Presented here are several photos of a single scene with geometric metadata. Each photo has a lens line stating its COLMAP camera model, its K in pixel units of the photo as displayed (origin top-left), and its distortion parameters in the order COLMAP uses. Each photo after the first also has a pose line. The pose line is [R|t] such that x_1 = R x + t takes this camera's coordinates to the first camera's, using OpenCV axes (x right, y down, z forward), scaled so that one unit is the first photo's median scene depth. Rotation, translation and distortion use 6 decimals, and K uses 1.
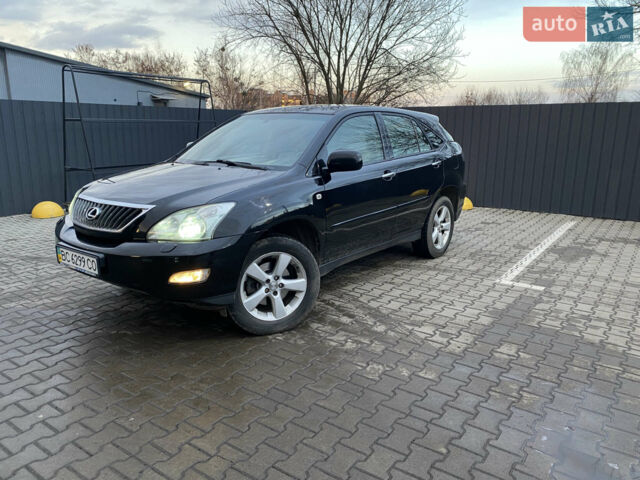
lens RADIAL K [[483.9, 0, 320.0], [0, 483.9, 240.0], [0, 0, 1]] dist [0.005265, -0.000481]
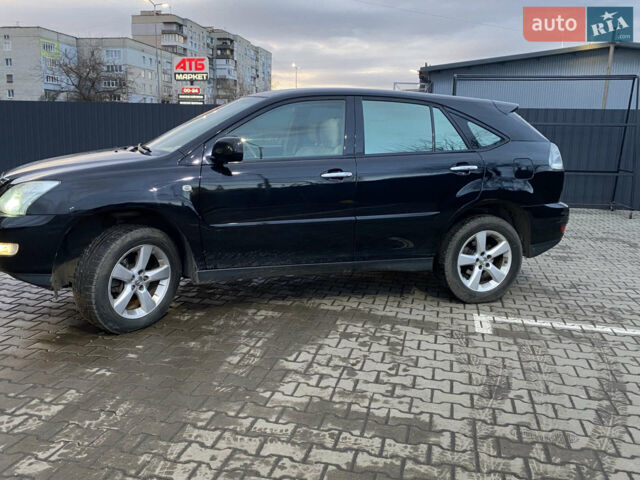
lens RADIAL K [[576.3, 0, 320.0], [0, 576.3, 240.0], [0, 0, 1]] dist [0.074699, -0.147575]
pose [[0.386490, 0.175197, -0.905501, 1.244129], [-0.230464, 0.968992, 0.089113, -0.064302], [0.893035, 0.174244, 0.414882, 0.409820]]
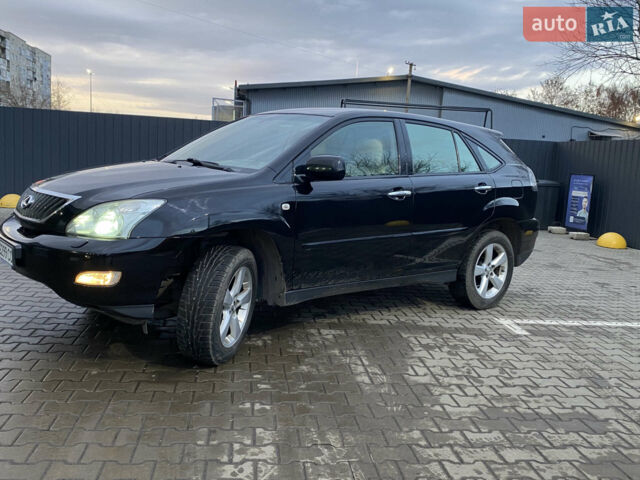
lens RADIAL K [[581.6, 0, 322.9], [0, 581.6, 224.3], [0, 0, 1]] dist [0.013029, -0.003549]
pose [[0.682967, 0.121546, -0.720266, 1.005760], [-0.217883, 0.975068, -0.042055, 0.036016], [0.697197, 0.185656, 0.692422, 0.022776]]
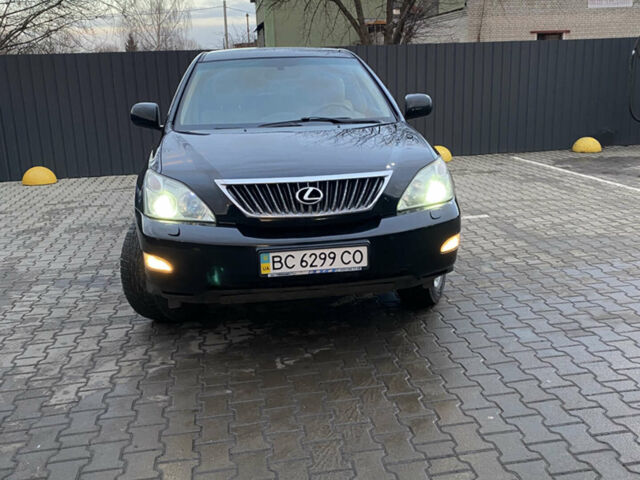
lens RADIAL K [[652.1, 0, 320.0], [0, 652.1, 240.0], [0, 0, 1]] dist [0.005612, -0.017303]
pose [[0.705042, -0.203388, 0.679374, -0.883825], [0.196542, 0.976505, 0.088375, -0.056472], [-0.681386, 0.071217, 0.728451, 0.205498]]
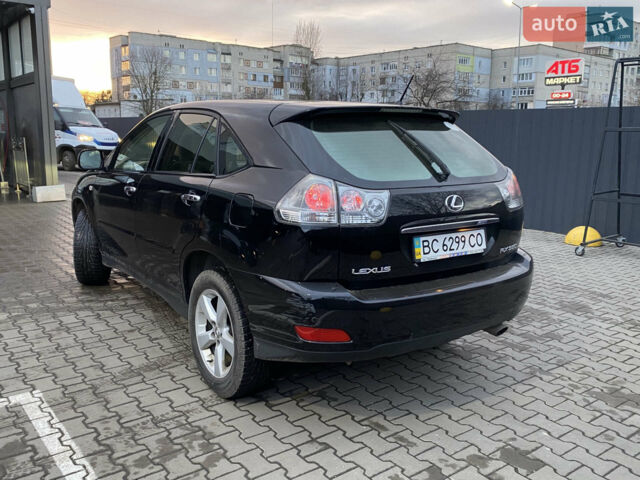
lens RADIAL K [[581.6, 0, 322.9], [0, 581.6, 224.3], [0, 0, 1]] dist [0.013029, -0.003549]
pose [[-0.281699, 0.145129, -0.948464, 1.033375], [-0.231785, 0.948927, 0.214041, -0.386453], [0.931086, 0.280134, -0.233674, 1.624901]]
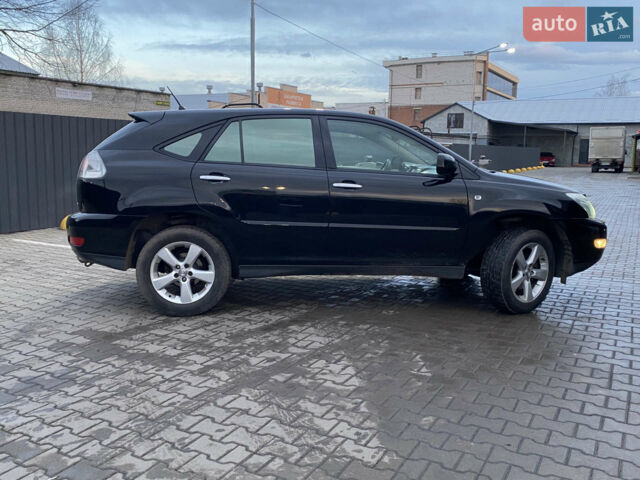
lens RADIAL K [[596.8, 0, 320.0], [0, 596.8, 240.0], [0, 0, 1]] dist [0.083139, -0.156562]
pose [[-0.115822, -0.150862, 0.981746, -1.205866], [0.212650, 0.961715, 0.172871, -0.210810], [-0.970240, 0.228790, -0.079307, 1.017997]]
